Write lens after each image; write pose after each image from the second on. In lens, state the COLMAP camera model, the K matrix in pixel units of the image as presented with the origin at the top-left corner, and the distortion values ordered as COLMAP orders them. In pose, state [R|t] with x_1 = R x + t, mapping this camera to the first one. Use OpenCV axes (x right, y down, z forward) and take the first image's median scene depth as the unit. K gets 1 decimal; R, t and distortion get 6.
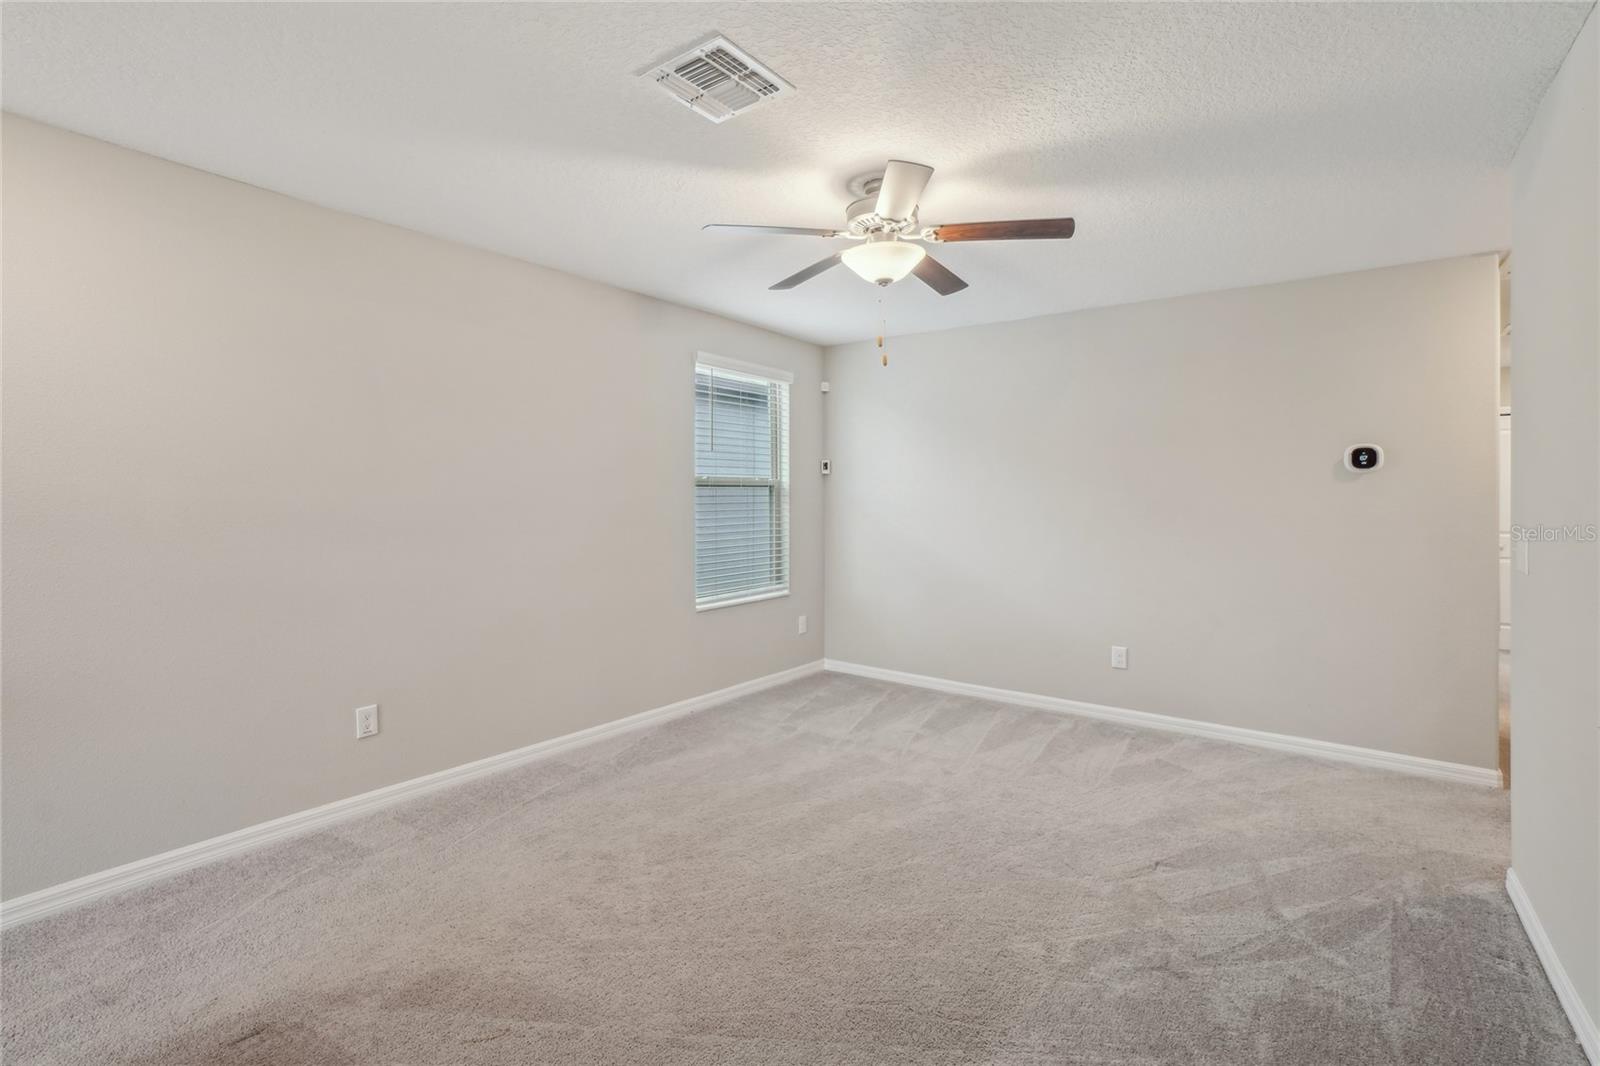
lens RADIAL K [[724.1, 0, 794.5], [0, 724.1, 485.1], [0, 0, 1]] dist [-0.065038, 0.022675]
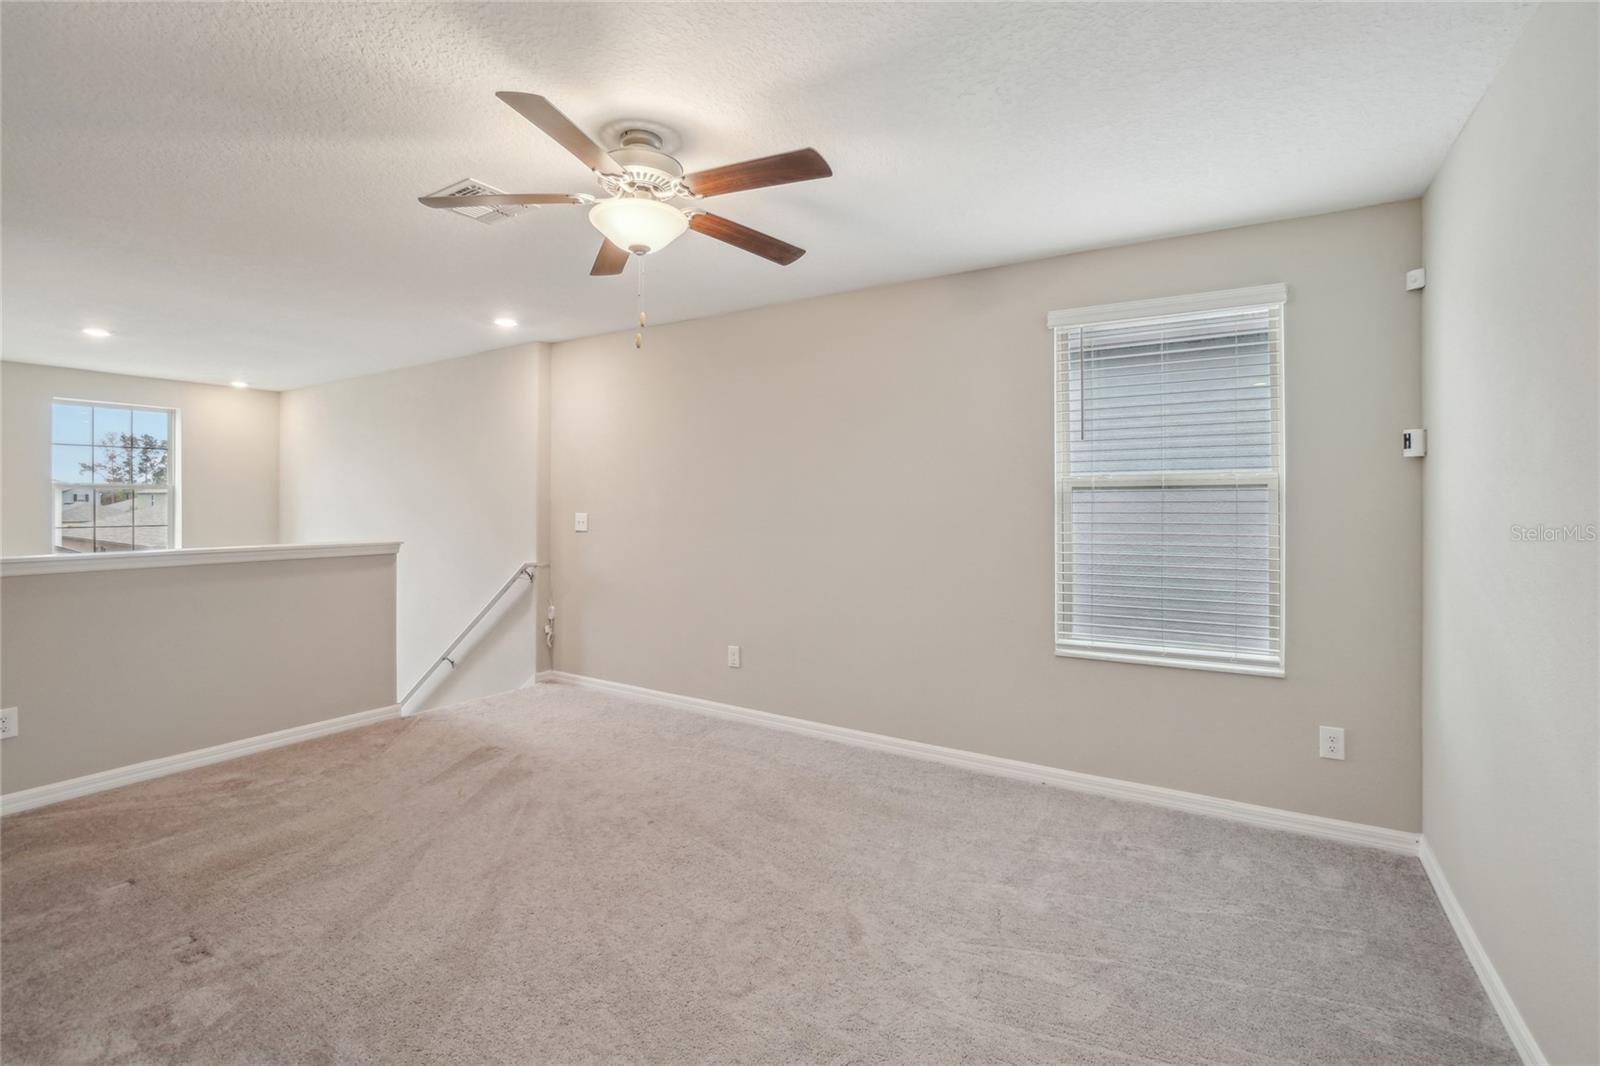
lens RADIAL K [[724.1, 0, 794.5], [0, 724.1, 485.1], [0, 0, 1]] dist [-0.065038, 0.022675]
pose [[0.078229, -0.012577, -0.996856, 0.526295], [0.021233, 0.999715, -0.010947, -0.000436], [0.996709, -0.020309, 0.078473, 0.596615]]
